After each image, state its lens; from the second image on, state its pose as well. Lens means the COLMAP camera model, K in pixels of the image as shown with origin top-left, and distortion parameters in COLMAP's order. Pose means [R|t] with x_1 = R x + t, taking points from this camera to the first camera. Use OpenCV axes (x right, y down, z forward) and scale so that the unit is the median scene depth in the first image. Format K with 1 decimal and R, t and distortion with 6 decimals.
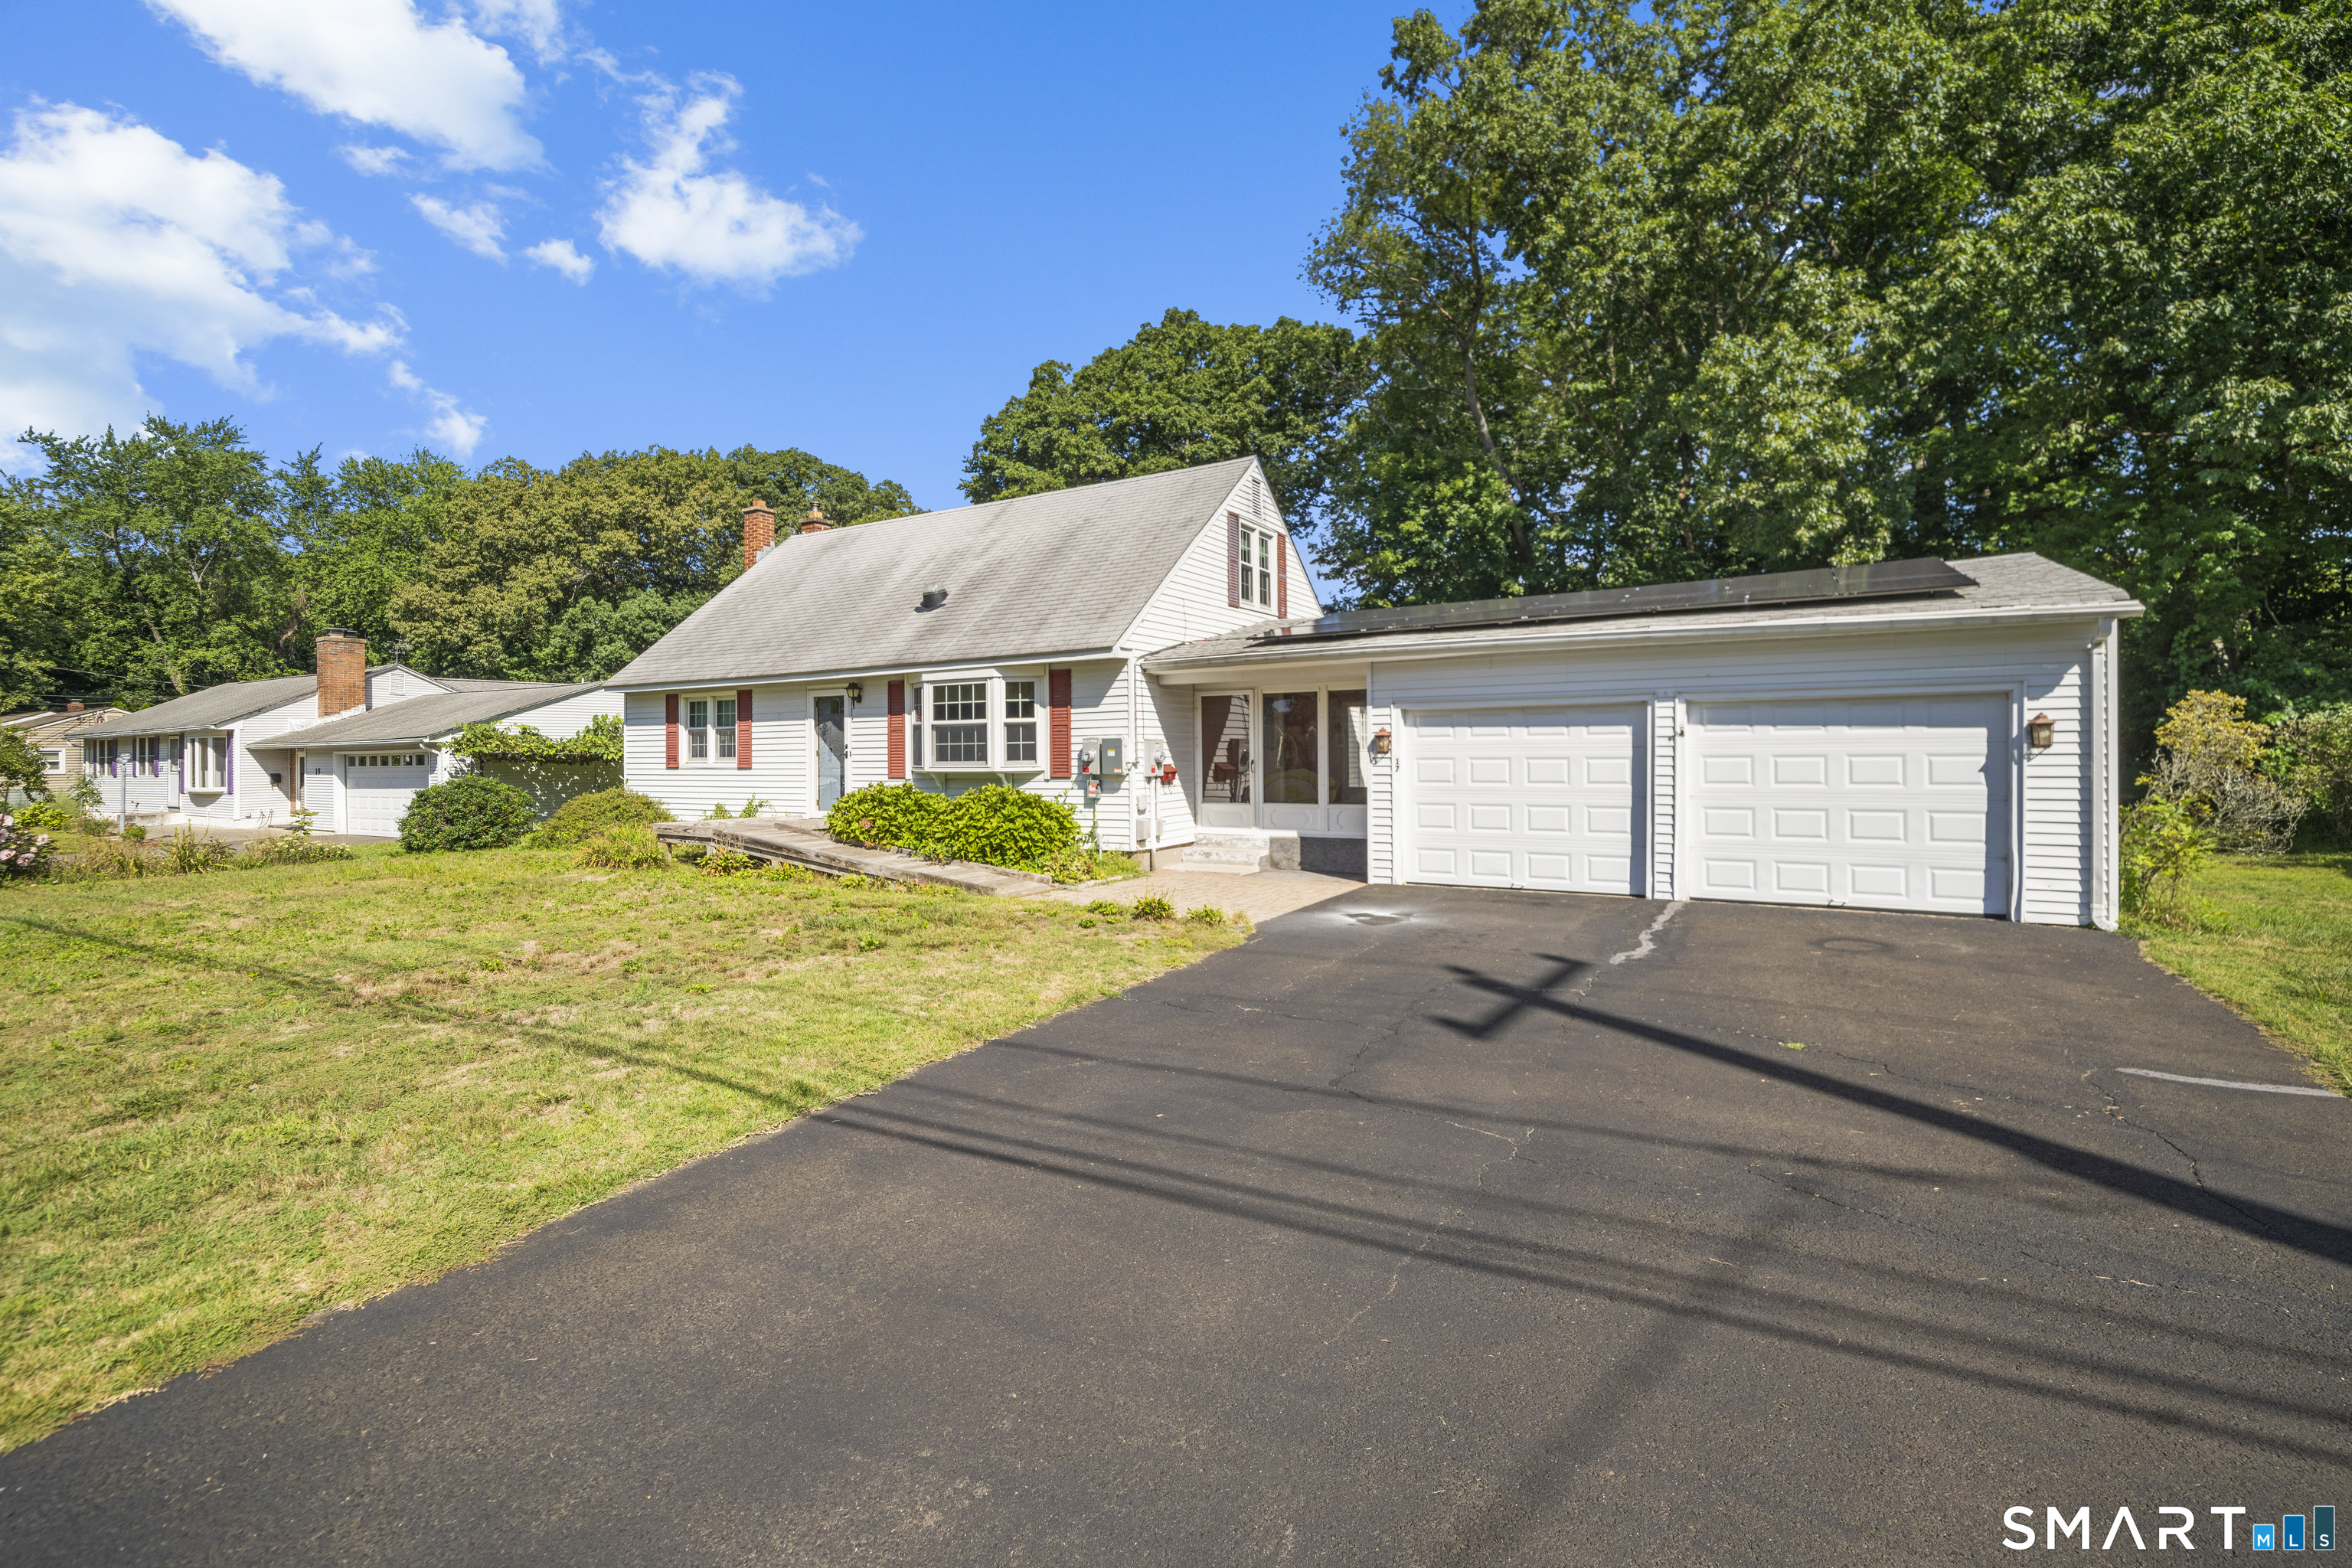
lens RADIAL K [[1010.2, 0, 1196.0], [0, 1010.2, 728.1], [0, 0, 1]] dist [-0.000245, -0.000319]
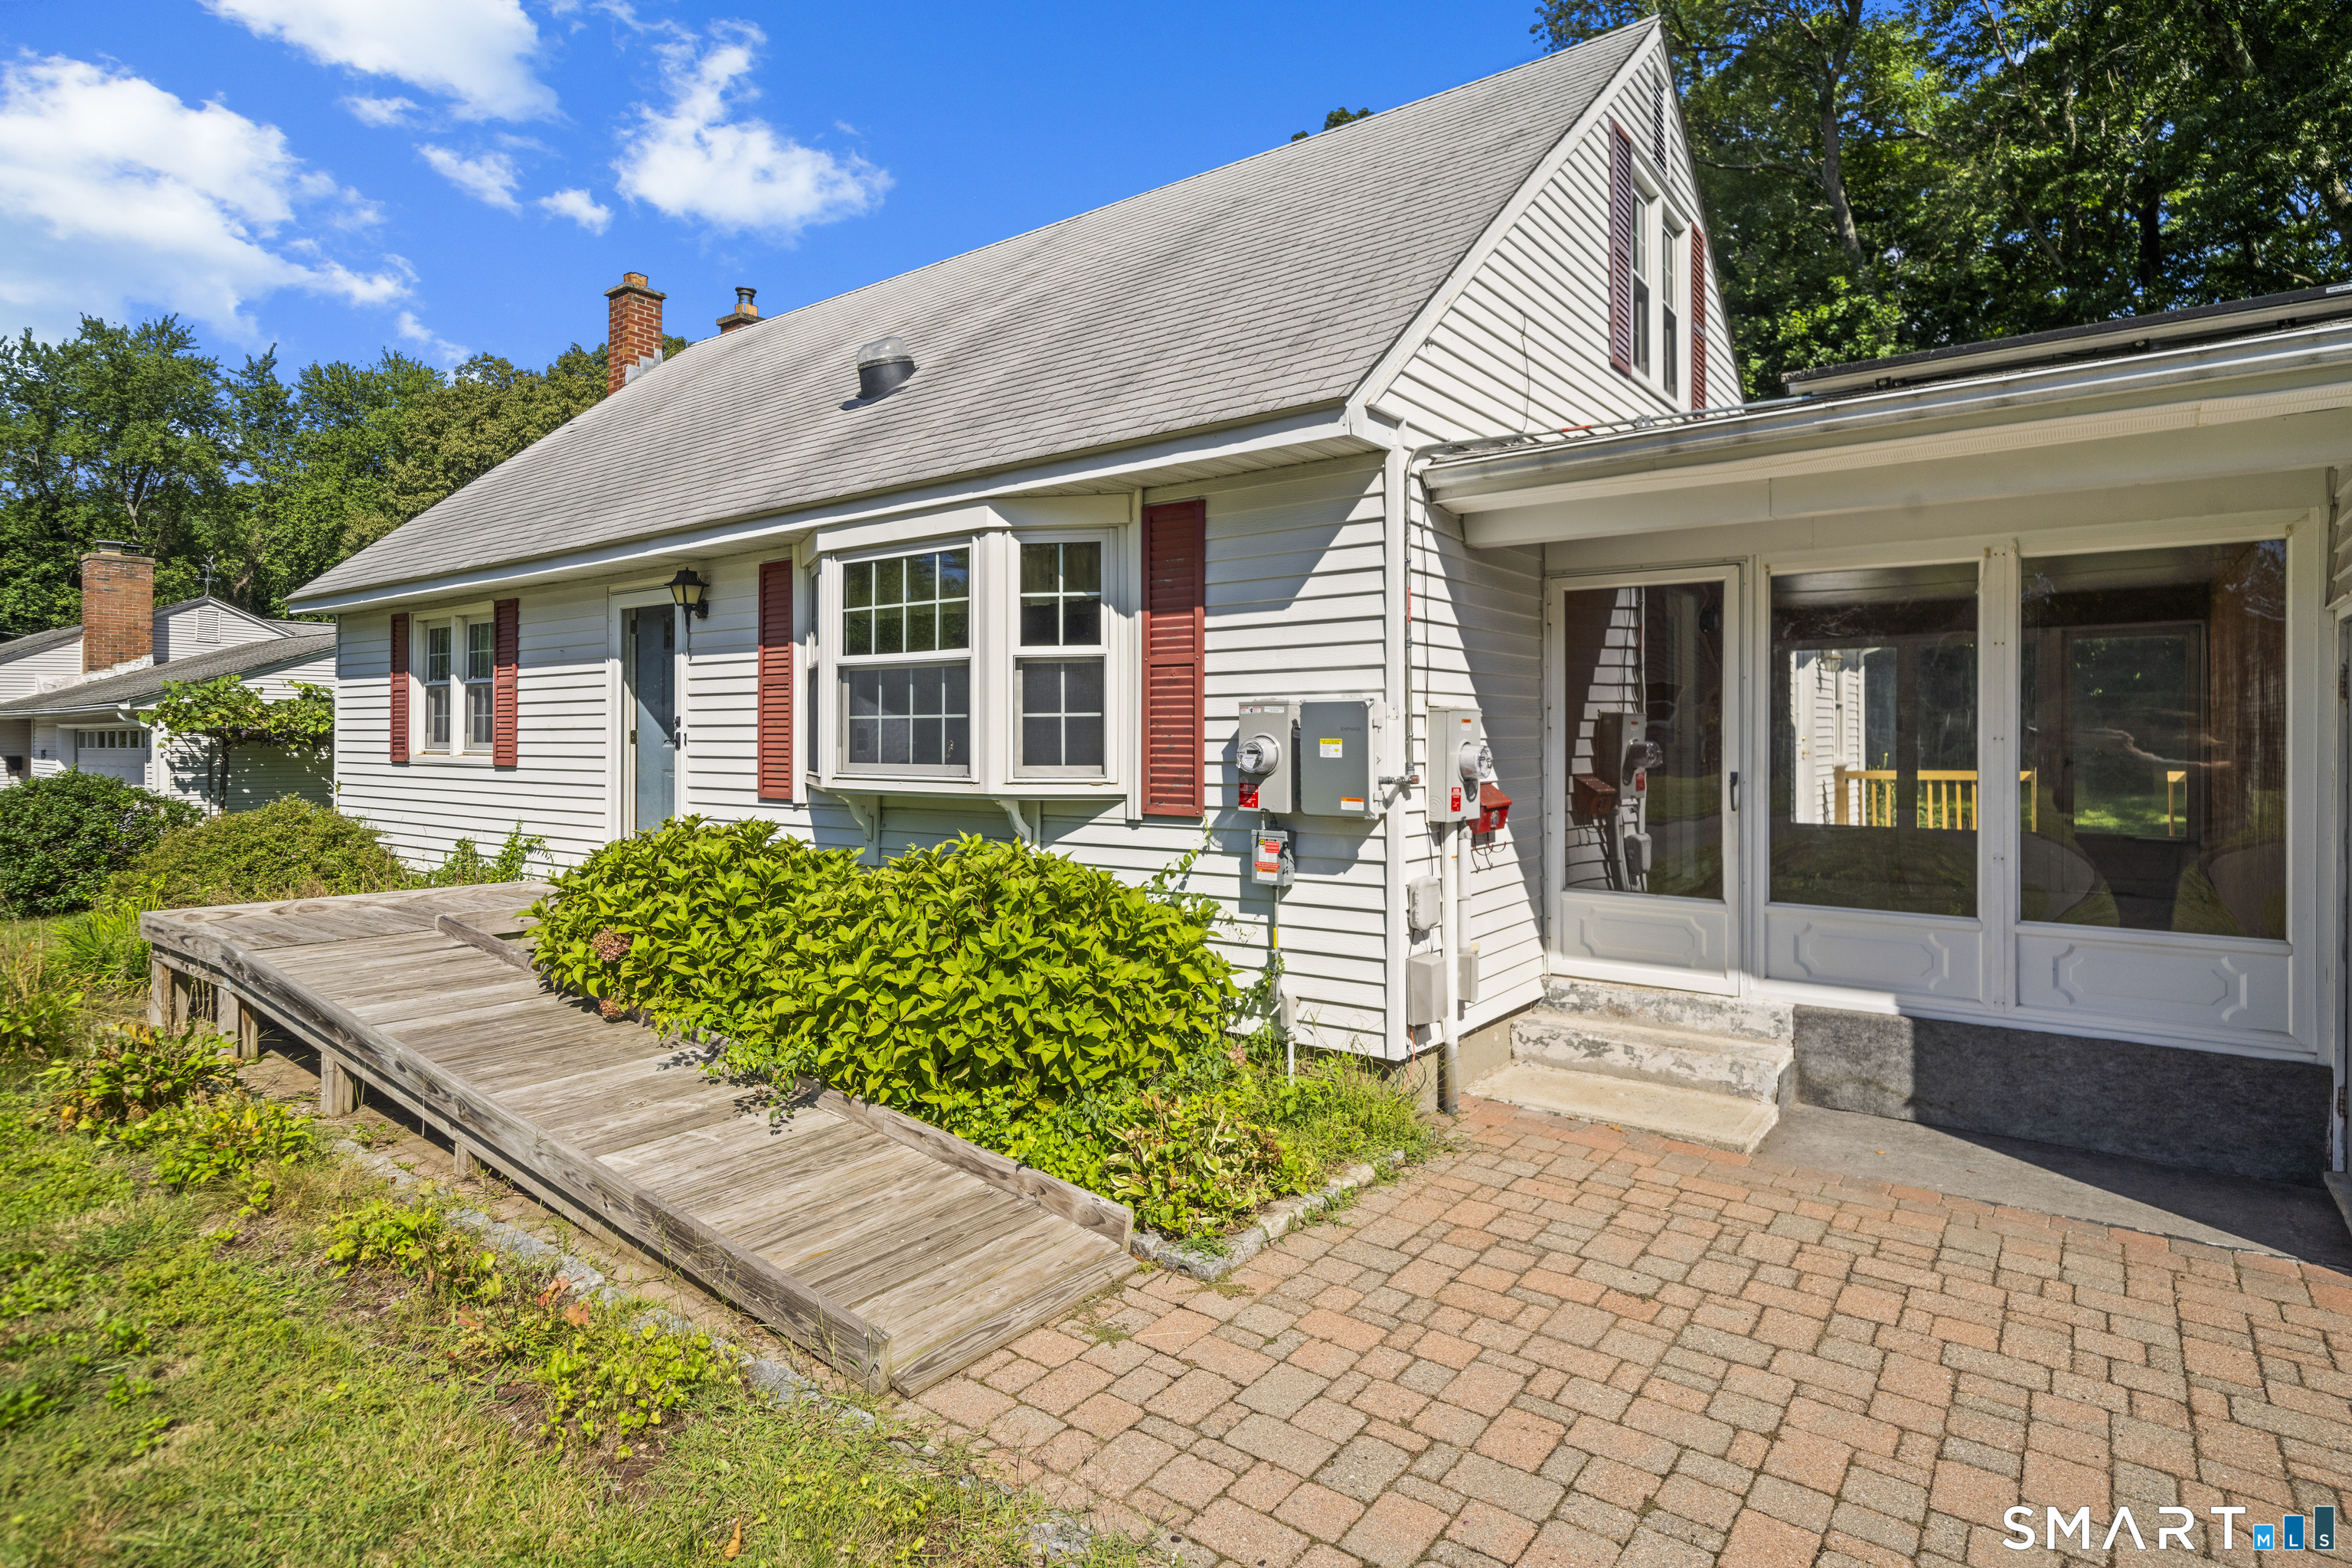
lens RADIAL K [[1239.0, 0, 1189.0], [0, 1239.0, 732.6], [0, 0, 1]] dist [0.000961, 0.000035]
pose [[0.992259, 0.012602, -0.123543, -0.074052], [-0.010313, 0.999764, 0.019143, 0.011638], [0.123755, -0.017721, 0.992155, 0.563099]]
